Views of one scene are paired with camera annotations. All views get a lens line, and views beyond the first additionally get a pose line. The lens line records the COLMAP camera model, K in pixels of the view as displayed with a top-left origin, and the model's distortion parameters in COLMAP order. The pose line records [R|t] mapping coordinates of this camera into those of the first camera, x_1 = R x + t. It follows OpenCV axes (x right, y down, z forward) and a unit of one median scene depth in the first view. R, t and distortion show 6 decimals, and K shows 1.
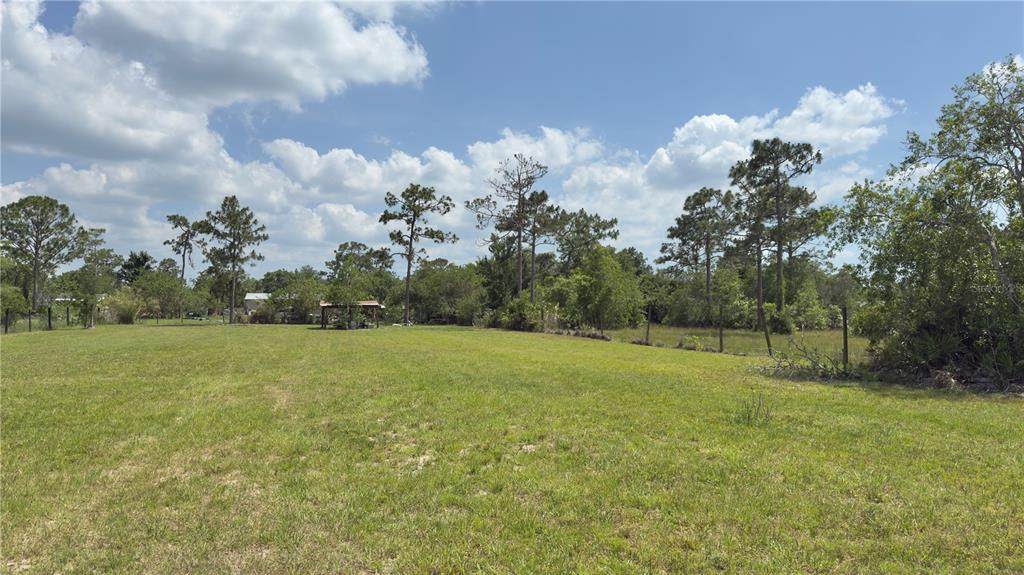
lens RADIAL K [[722.5, 0, 515.9], [0, 722.5, 299.7], [0, 0, 1]] dist [0.104186, -0.137283]
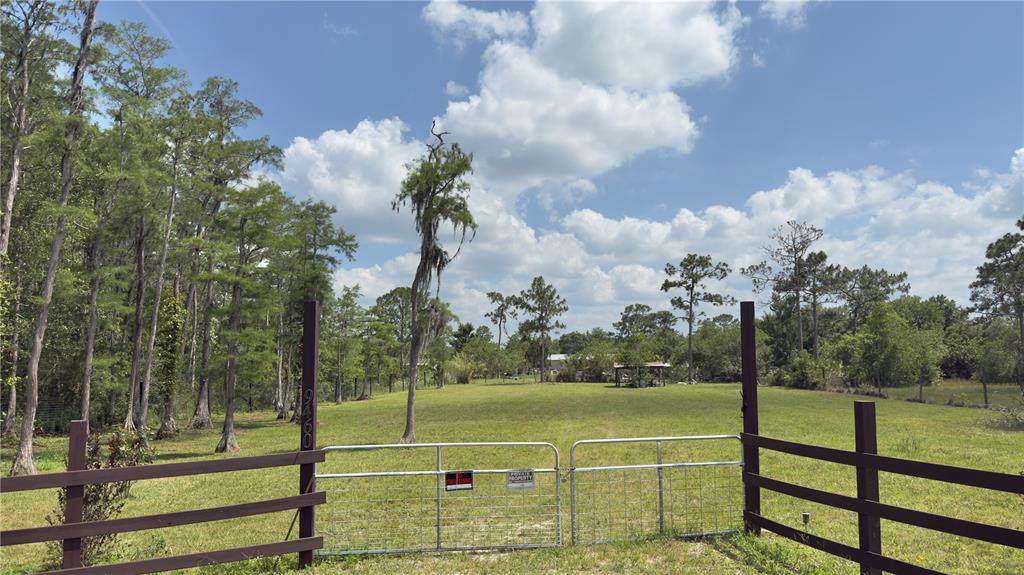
lens RADIAL K [[722.5, 0, 509.0], [0, 722.5, 285.5], [0, 0, 1]] dist [0.104186, -0.137283]
pose [[0.922441, -0.061884, -0.381148, 0.021683], [0.025189, 0.994616, -0.100525, -0.007433], [0.385316, 0.083128, 0.919033, -0.118178]]
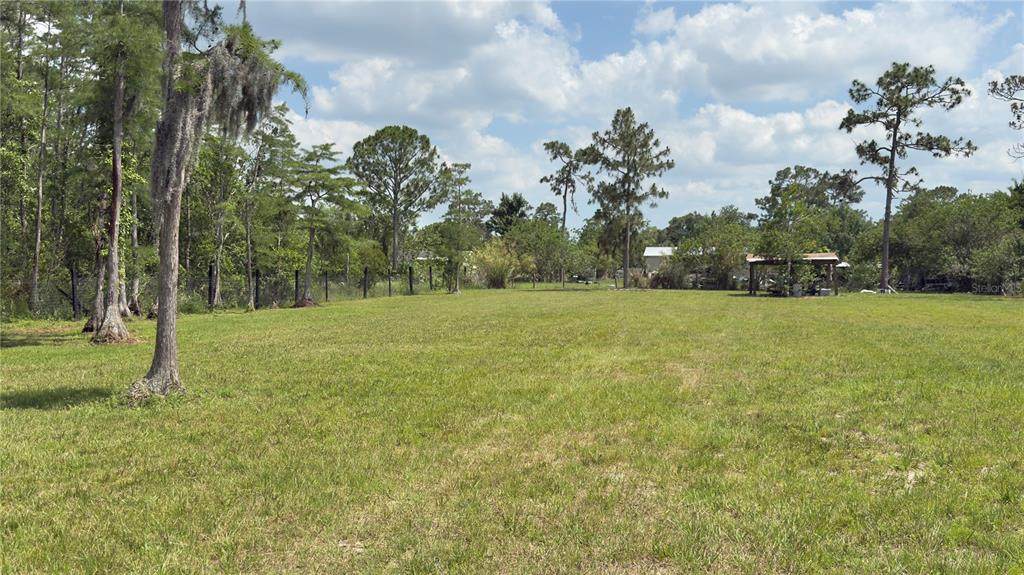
lens RADIAL K [[1090.4, 0, 512.2], [0, 1090.4, 302.2], [0, 0, 1]] dist [0.089641, 0.000000]
pose [[0.889228, 0.007544, -0.457401, -0.000921], [0.010843, 0.999235, 0.037561, 0.004851], [0.457335, -0.038360, 0.888467, 0.005745]]
